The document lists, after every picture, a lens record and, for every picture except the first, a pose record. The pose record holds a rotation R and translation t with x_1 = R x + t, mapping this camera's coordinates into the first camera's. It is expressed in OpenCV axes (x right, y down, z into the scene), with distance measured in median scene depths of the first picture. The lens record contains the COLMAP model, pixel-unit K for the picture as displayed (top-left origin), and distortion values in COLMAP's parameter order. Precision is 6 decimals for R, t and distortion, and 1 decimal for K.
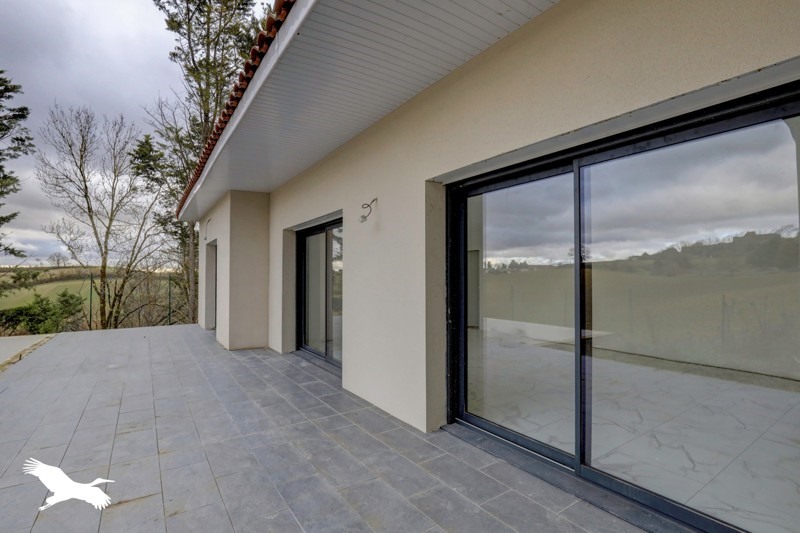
lens RADIAL K [[363.6, 0, 397.3], [0, 363.6, 268.8], [0, 0, 1]] dist [-0.001866, -0.000557]
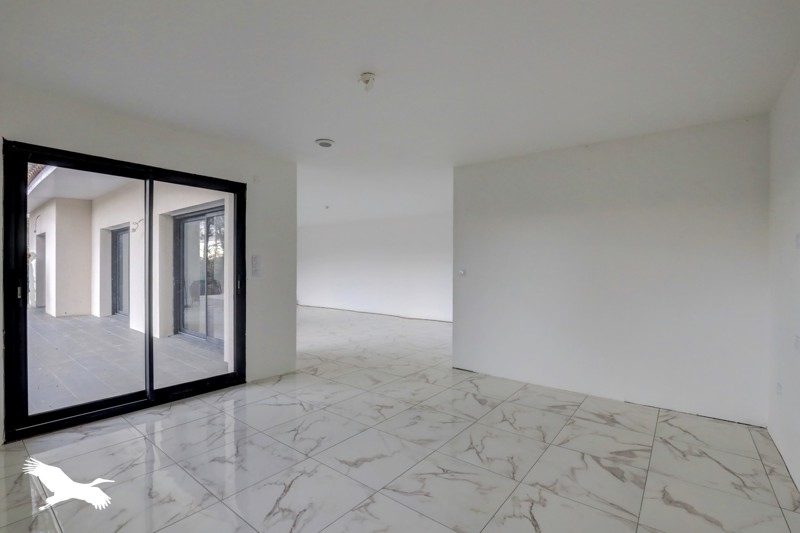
lens RADIAL K [[363.6, 0, 401.8], [0, 363.6, 269.1], [0, 0, 1]] dist [-0.001866, -0.000557]
pose [[0.960244, 0.007865, 0.279050, 0.409663], [-0.014287, 0.999678, 0.020986, 0.000352], [-0.278795, -0.024139, 0.960047, -0.668580]]
